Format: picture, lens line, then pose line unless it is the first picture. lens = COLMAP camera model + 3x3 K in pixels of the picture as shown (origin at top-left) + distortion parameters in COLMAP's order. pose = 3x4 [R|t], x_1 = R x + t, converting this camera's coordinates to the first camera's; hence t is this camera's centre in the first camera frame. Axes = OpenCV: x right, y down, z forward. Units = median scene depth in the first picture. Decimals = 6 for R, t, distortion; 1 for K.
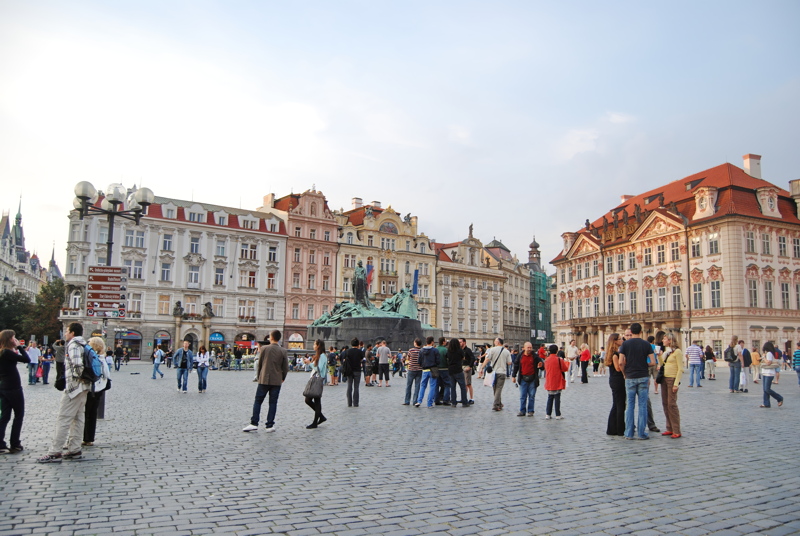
lens RADIAL K [[619.3, 0, 437.5], [0, 619.3, 267.5], [0, 0, 1]] dist [-0.054233, 0.008136]
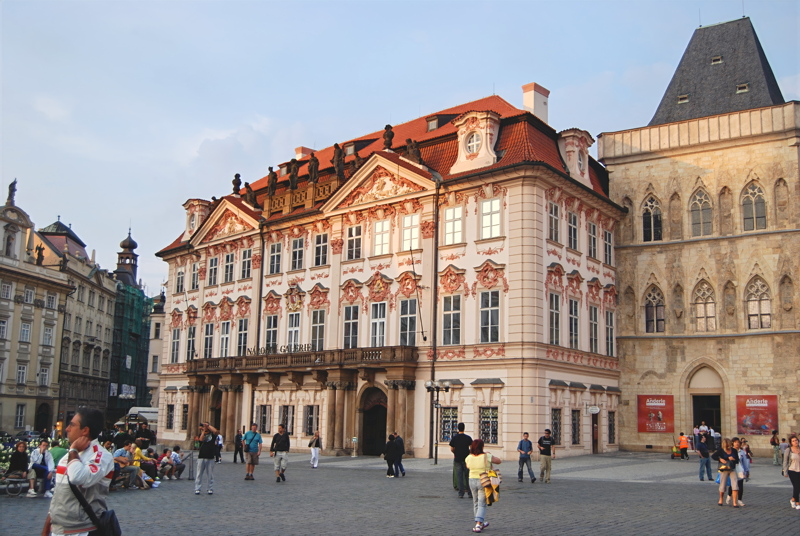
lens RADIAL K [[840.6, 0, 400.0], [0, 840.6, 268.0], [0, 0, 1]] dist [-0.055745, 0.002332]
pose [[0.887333, 0.093716, 0.451506, 0.054511], [-0.072791, 0.995321, -0.063538, 0.043304], [-0.455348, 0.023514, 0.890003, 0.331247]]
